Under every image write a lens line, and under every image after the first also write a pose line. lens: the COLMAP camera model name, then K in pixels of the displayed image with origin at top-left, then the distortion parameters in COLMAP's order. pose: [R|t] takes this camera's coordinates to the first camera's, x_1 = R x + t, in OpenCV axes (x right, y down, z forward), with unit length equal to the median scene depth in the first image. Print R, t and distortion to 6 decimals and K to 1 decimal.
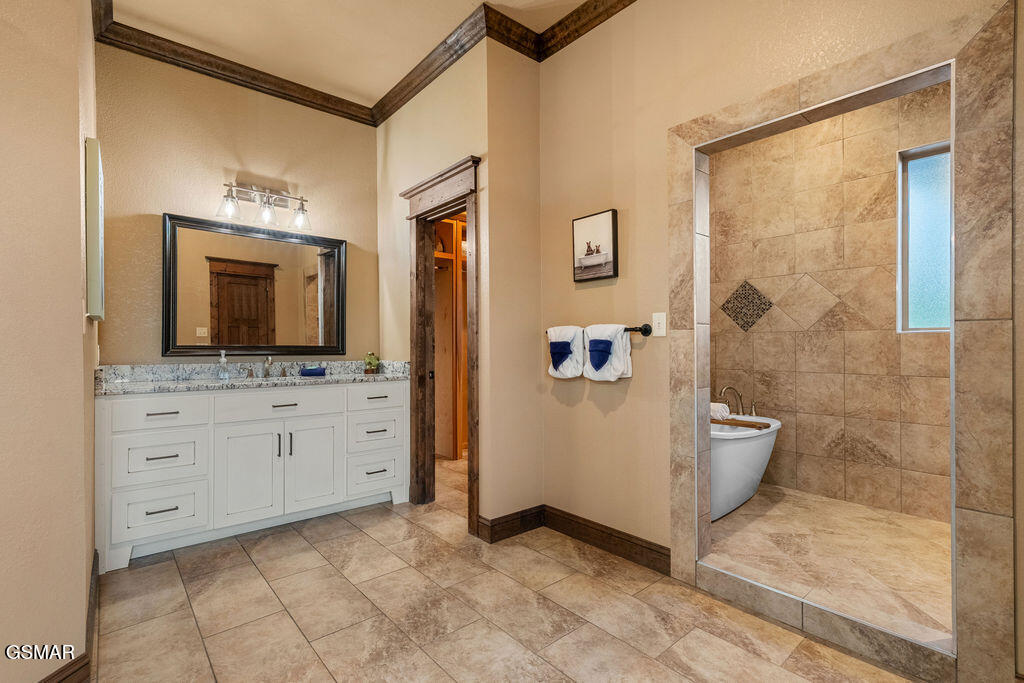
lens RADIAL K [[472.7, 0, 511.1], [0, 472.7, 343.3], [0, 0, 1]] dist [0.003465, 0.002649]
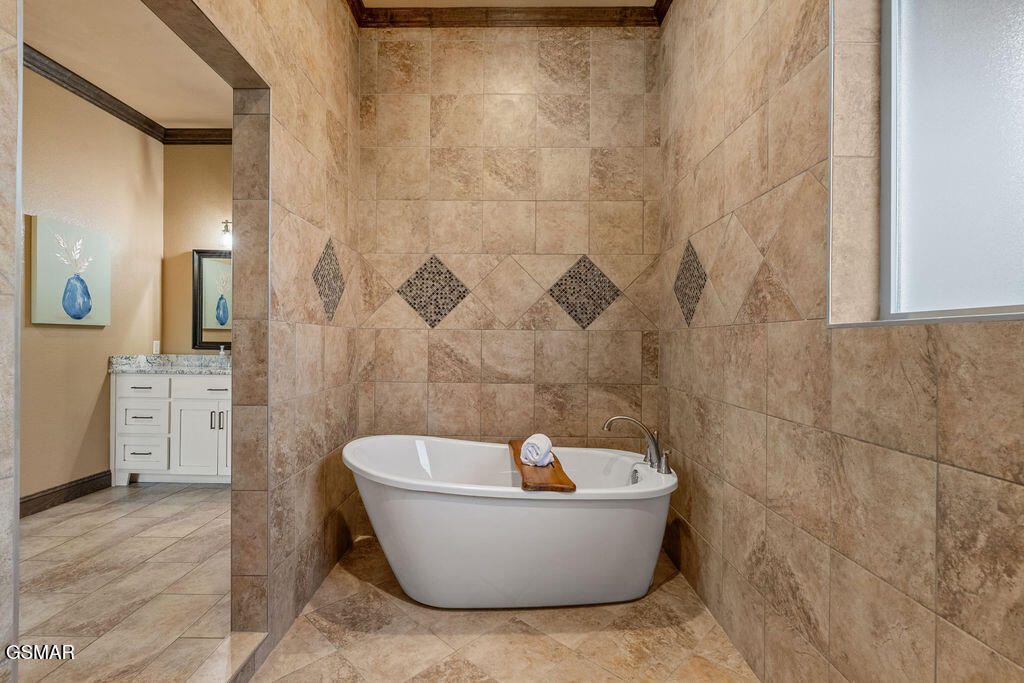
lens RADIAL K [[472.7, 0, 509.7], [0, 472.7, 341.1], [0, 0, 1]] dist [0.003465, 0.002649]
pose [[0.752813, 0.007973, -0.658186, 0.919137], [-0.009221, 0.999956, 0.001567, -0.008019], [0.658170, 0.004889, 0.752854, 0.537092]]
